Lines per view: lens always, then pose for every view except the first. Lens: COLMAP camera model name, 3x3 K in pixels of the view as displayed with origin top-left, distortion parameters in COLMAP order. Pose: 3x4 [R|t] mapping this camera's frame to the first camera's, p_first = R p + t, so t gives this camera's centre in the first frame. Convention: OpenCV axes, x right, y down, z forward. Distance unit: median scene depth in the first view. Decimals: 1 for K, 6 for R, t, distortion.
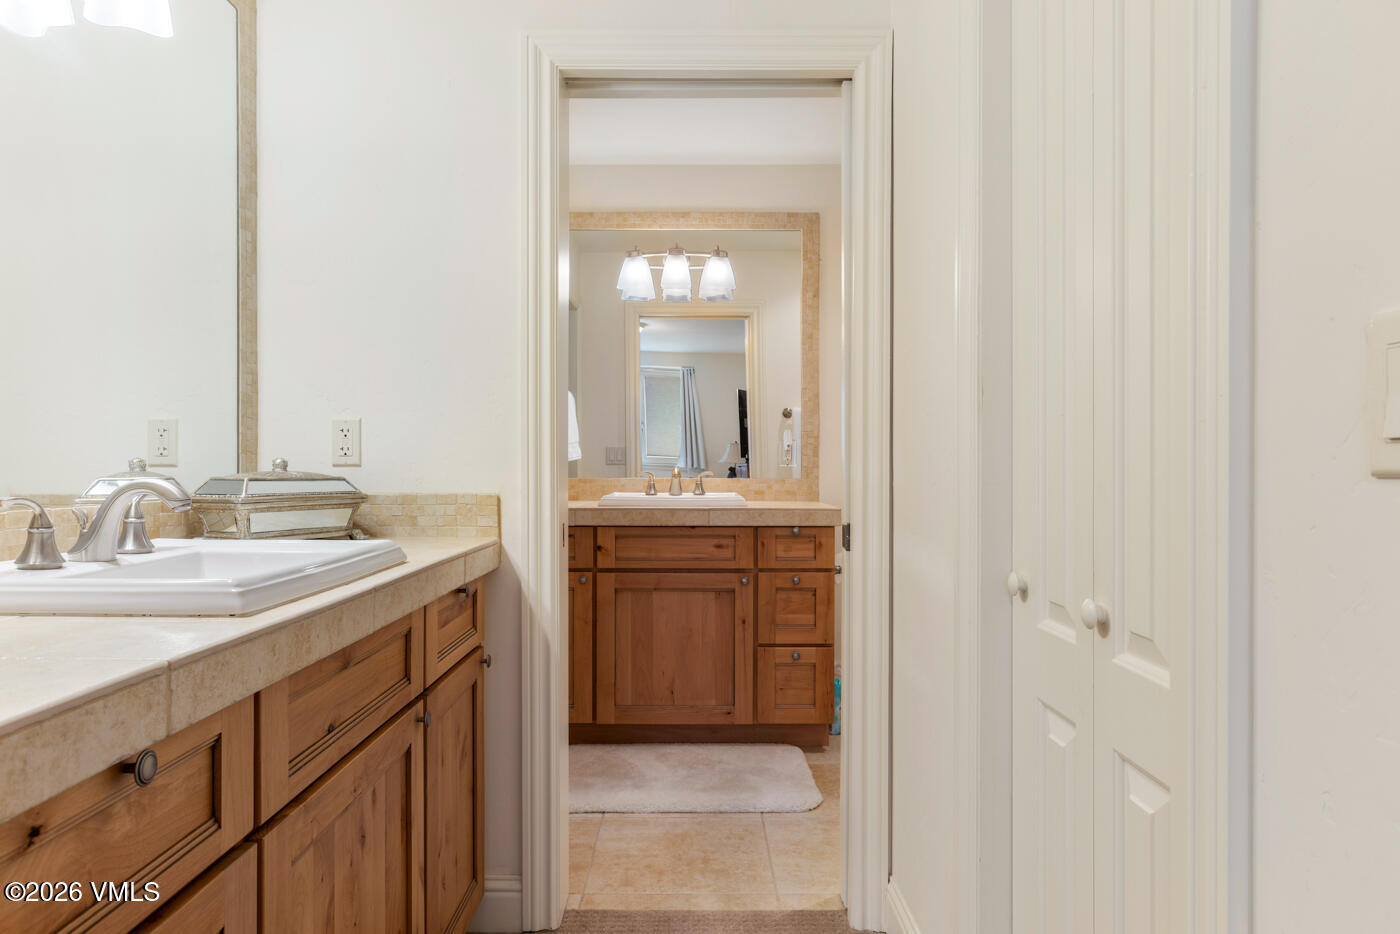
lens RADIAL K [[923.2, 0, 700.0], [0, 923.2, 467.0], [0, 0, 1]] dist [-0.074489, 0.145985]
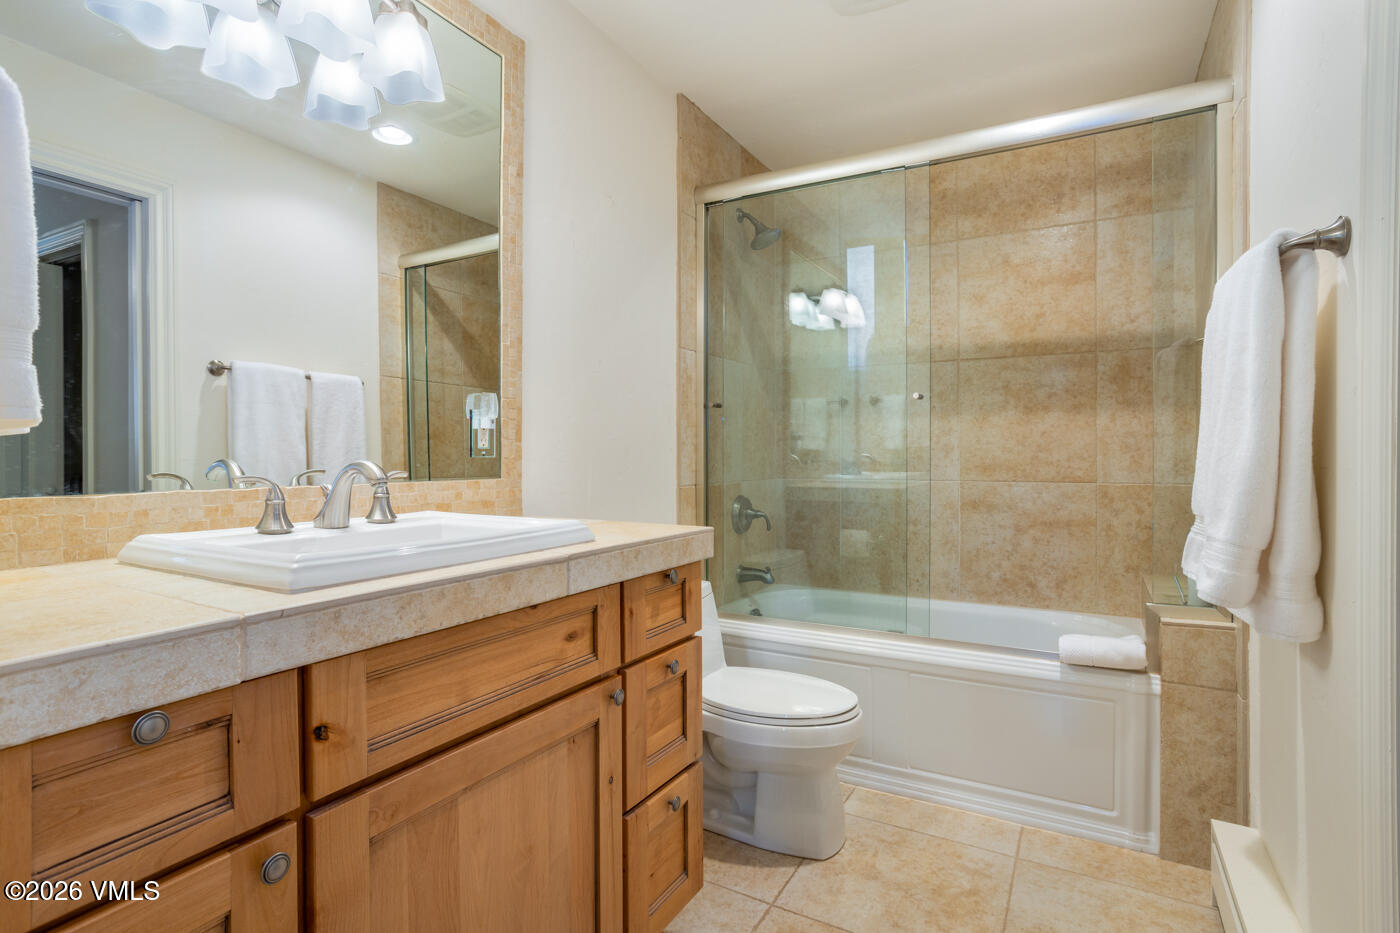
lens RADIAL K [[700.2, 0, 700.0], [0, 700.2, 466.5], [0, 0, 1]] dist [-0.060619, 0.043337]
pose [[0.481543, -0.018681, 0.876223, -0.244903], [0.003925, 0.999809, 0.019159, -0.003063], [-0.876414, -0.005786, 0.481524, 0.783186]]
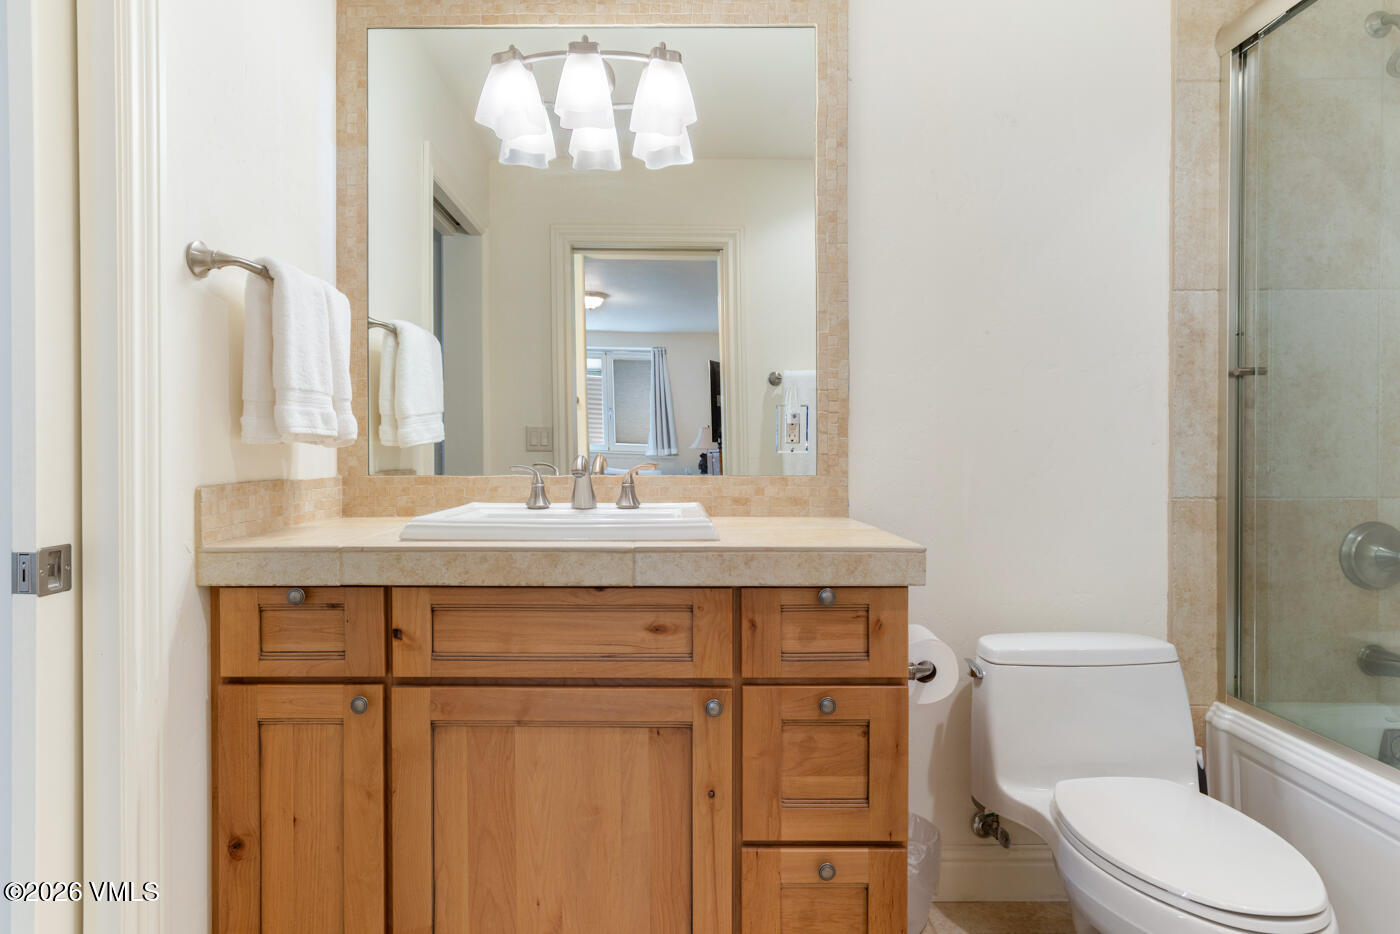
lens RADIAL K [[785.9, 0, 676.7], [0, 785.9, 470.0], [0, 0, 1]] dist [-0.005241, 0.000126]
pose [[0.999977, -0.004062, -0.005447, 0.032847], [0.004182, 0.999744, 0.022236, -0.001773], [0.005355, -0.022258, 0.999738, 0.611584]]
